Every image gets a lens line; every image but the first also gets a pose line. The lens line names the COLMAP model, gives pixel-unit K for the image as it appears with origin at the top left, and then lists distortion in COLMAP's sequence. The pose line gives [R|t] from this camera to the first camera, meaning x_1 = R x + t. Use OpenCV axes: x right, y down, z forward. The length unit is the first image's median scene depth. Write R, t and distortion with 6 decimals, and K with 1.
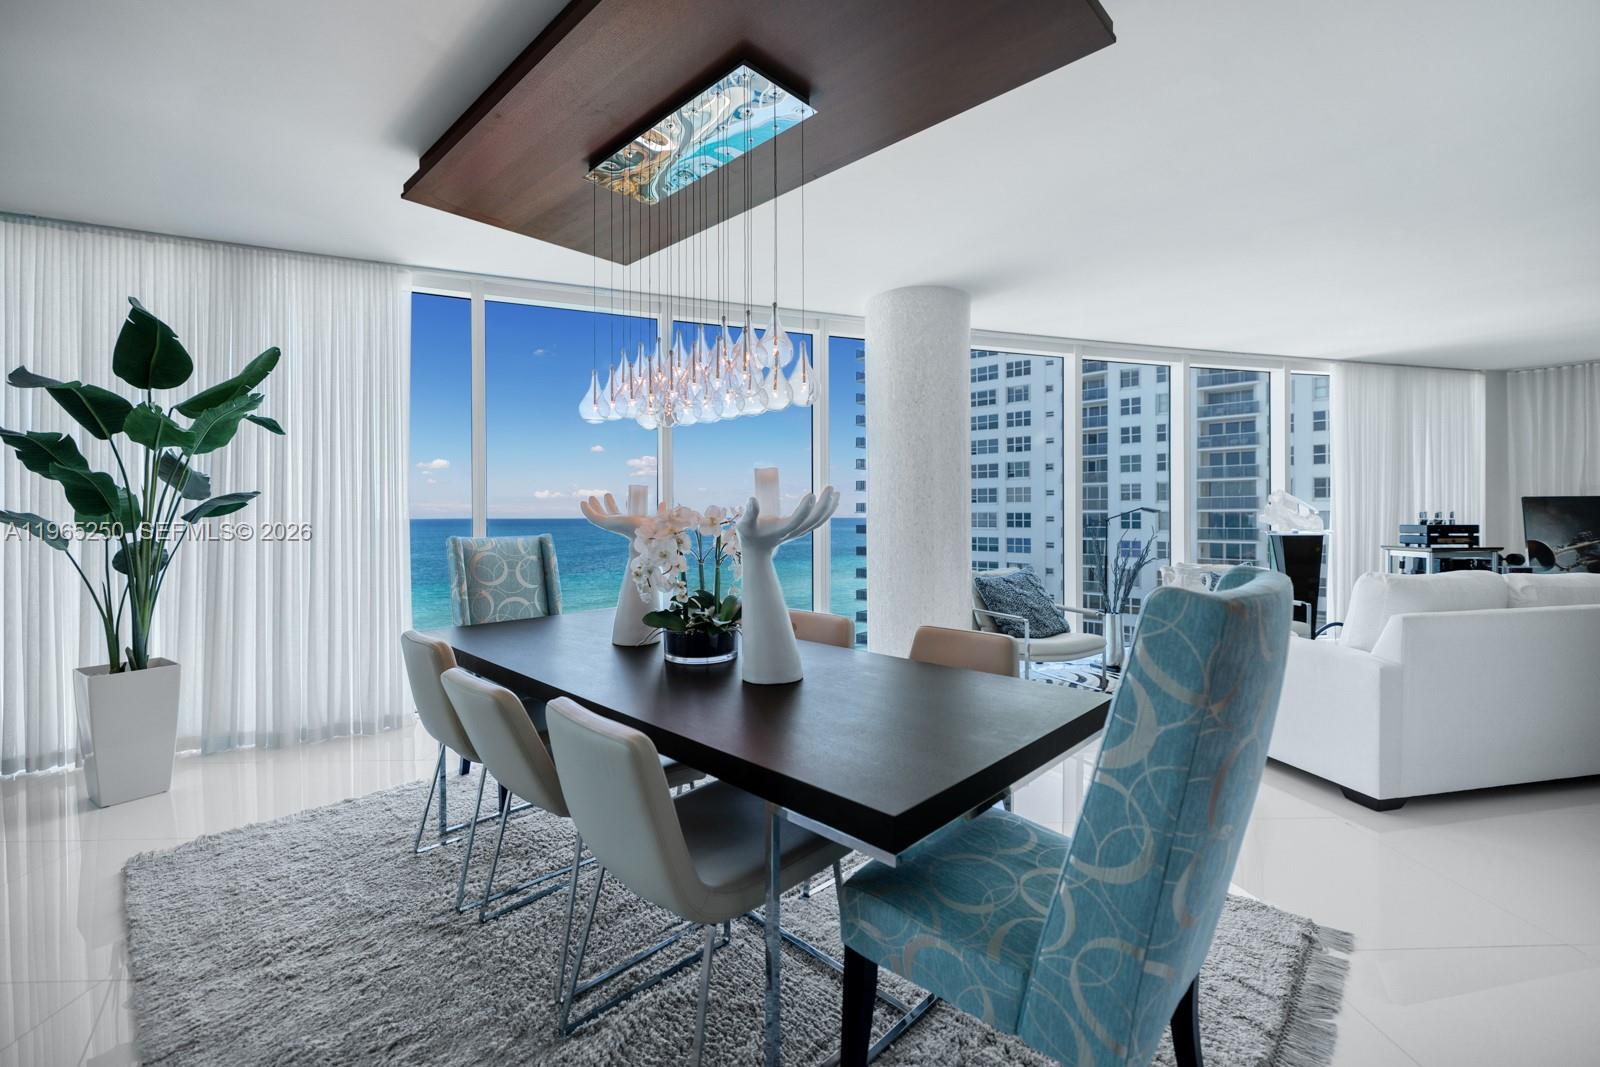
lens RADIAL K [[684.4, 0, 799.2], [0, 684.4, 518.5], [0, 0, 1]] dist [-0.000964, -0.000267]
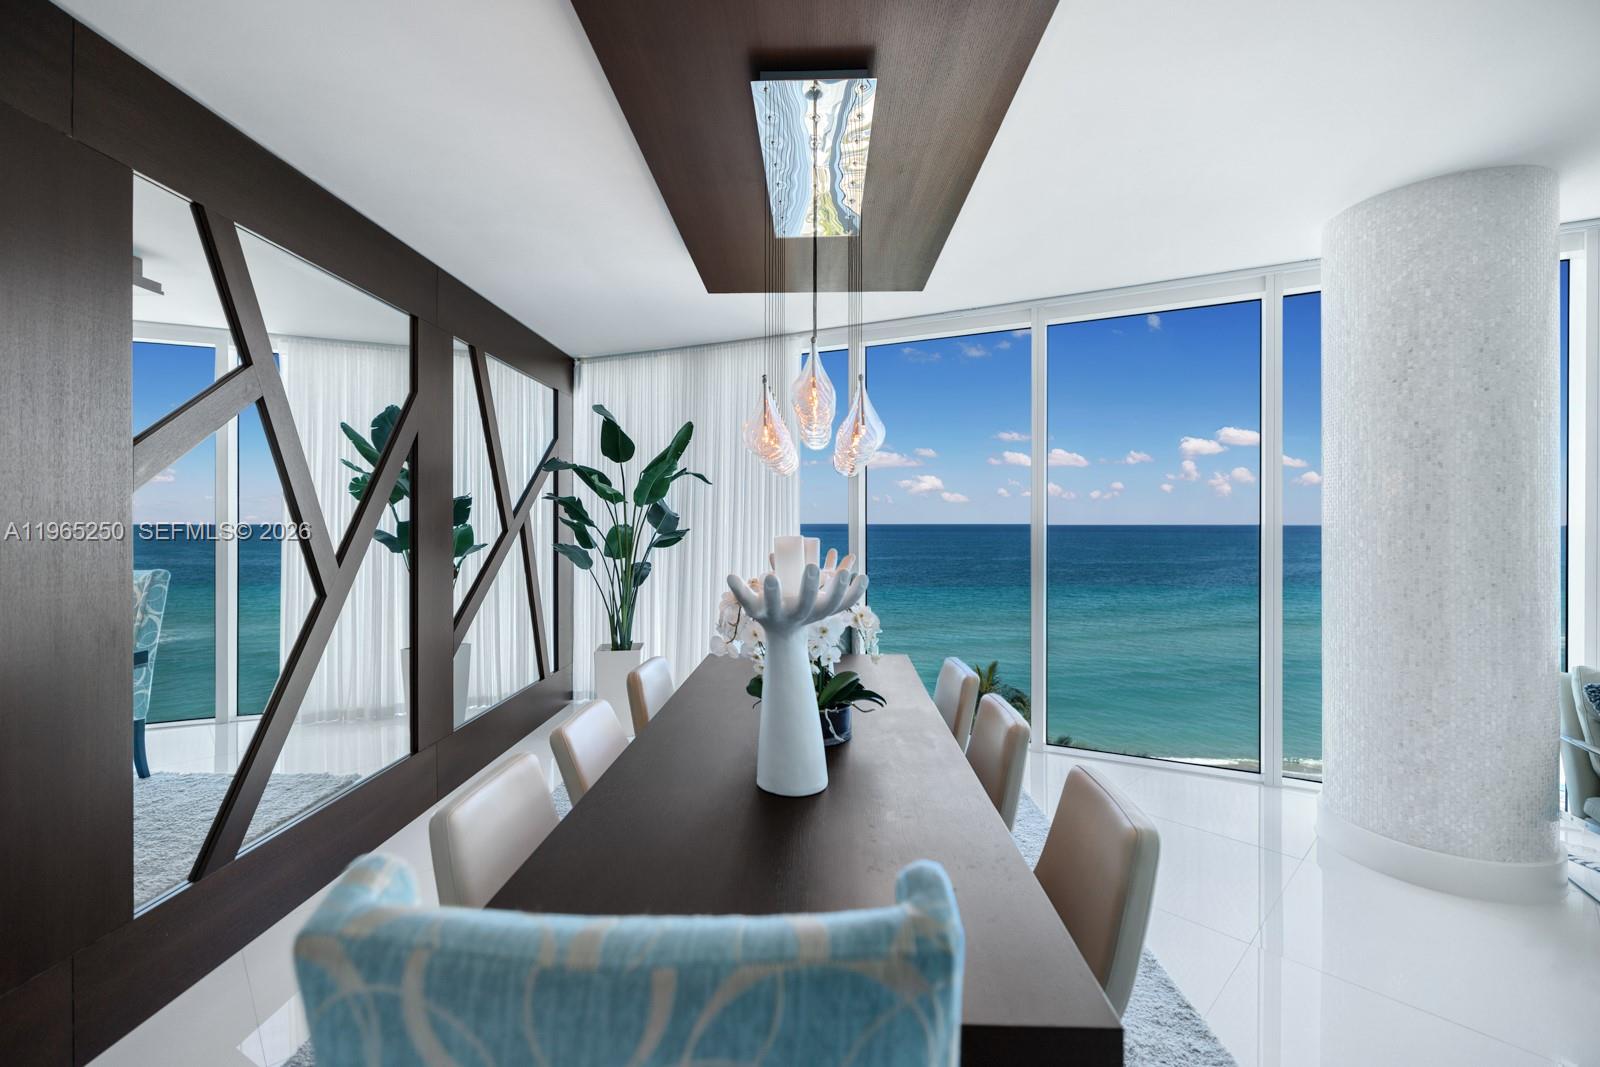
lens RADIAL K [[684.4, 0, 794.8], [0, 684.4, 532.2], [0, 0, 1]] dist [-0.000964, -0.000267]
pose [[0.660367, 0.014846, -0.750796, 0.381333], [-0.005161, 0.999871, 0.015232, -0.057948], [0.750925, -0.006184, 0.660359, 0.275312]]
